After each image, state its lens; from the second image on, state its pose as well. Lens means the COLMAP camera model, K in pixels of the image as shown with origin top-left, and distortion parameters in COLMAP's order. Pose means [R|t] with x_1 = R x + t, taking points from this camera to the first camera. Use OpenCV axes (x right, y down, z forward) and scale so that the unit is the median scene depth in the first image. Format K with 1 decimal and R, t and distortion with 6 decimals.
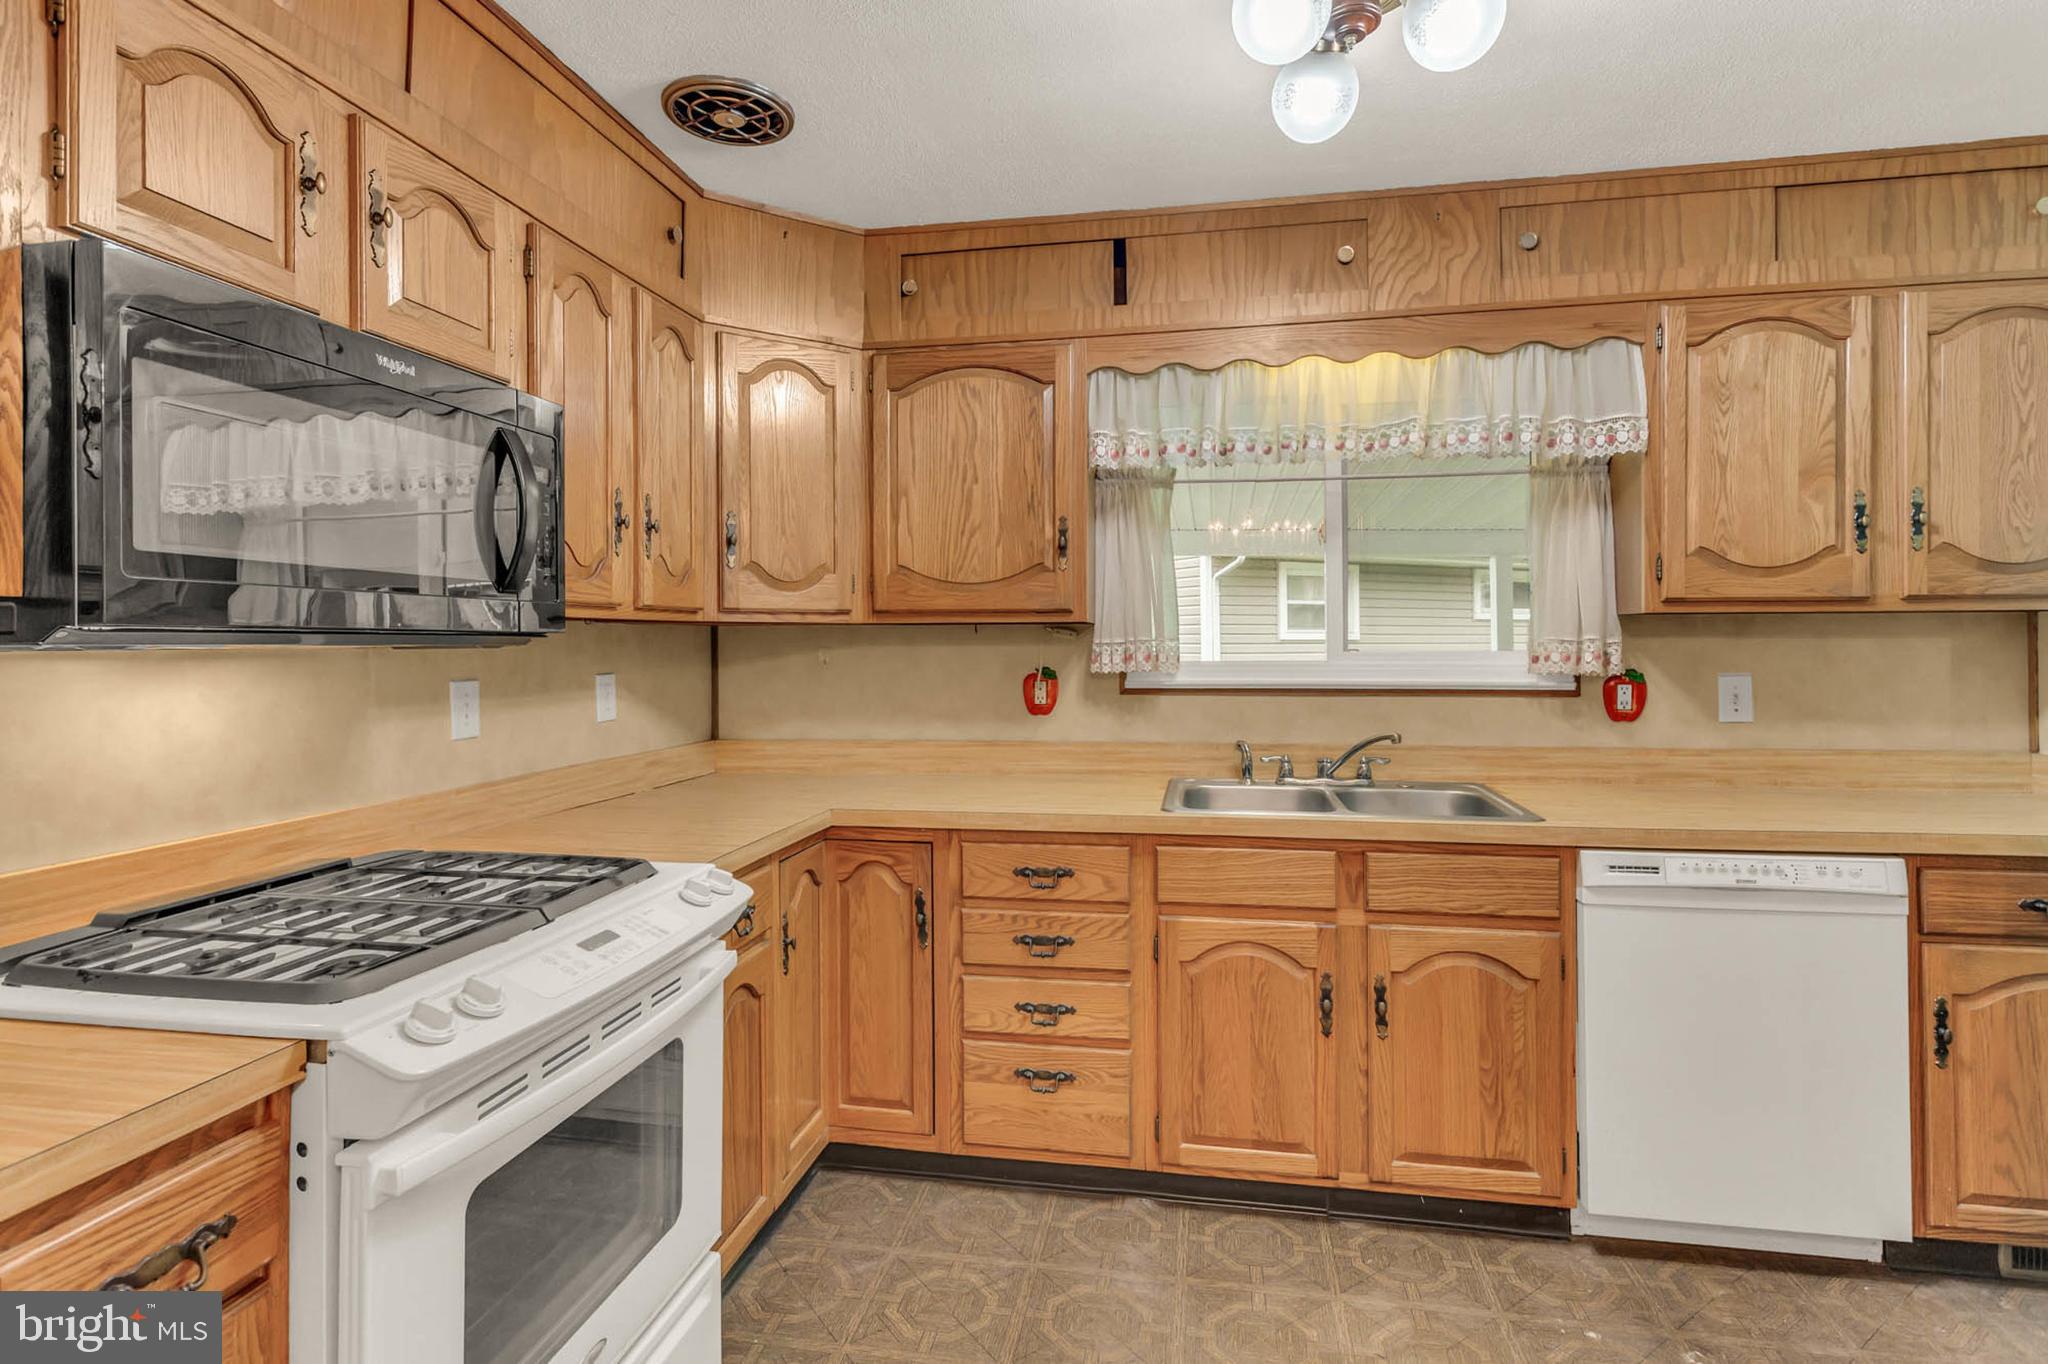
lens RADIAL K [[994.8, 0, 1023.5], [0, 994.8, 637.3], [0, 0, 1]] dist [0.001629, -0.000053]
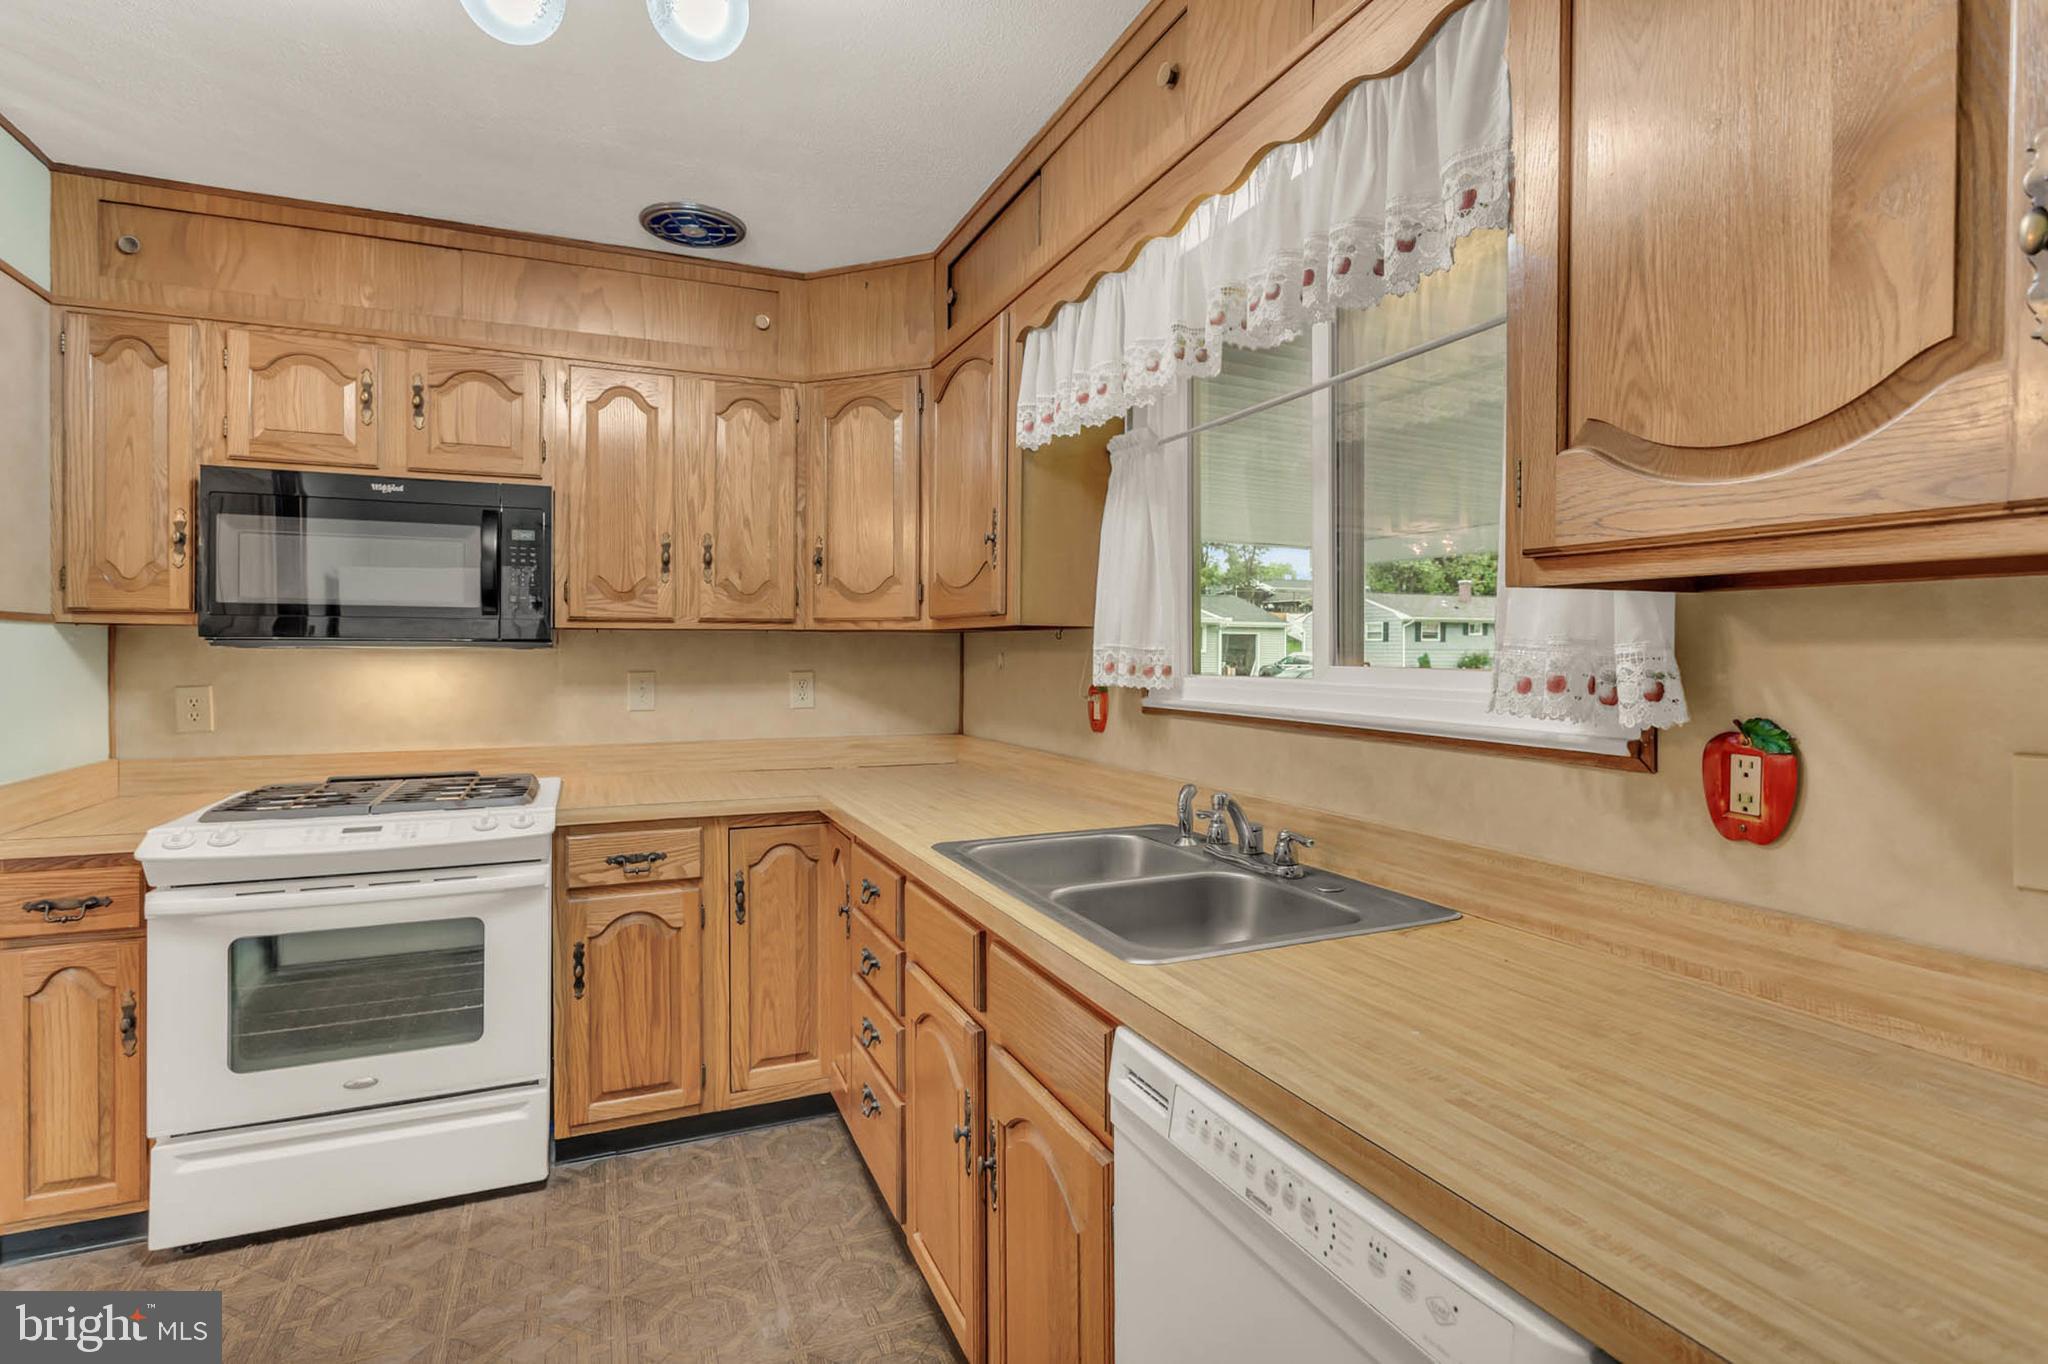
lens RADIAL K [[990.3, 0, 1018.0], [0, 990.3, 651.2], [0, 0, 1]] dist [0.001028, 0.000637]
pose [[0.559770, 0.007357, -0.828616, 0.789459], [-0.000688, 0.999964, 0.008413, 0.000139], [0.828648, -0.004140, 0.559755, 0.515662]]
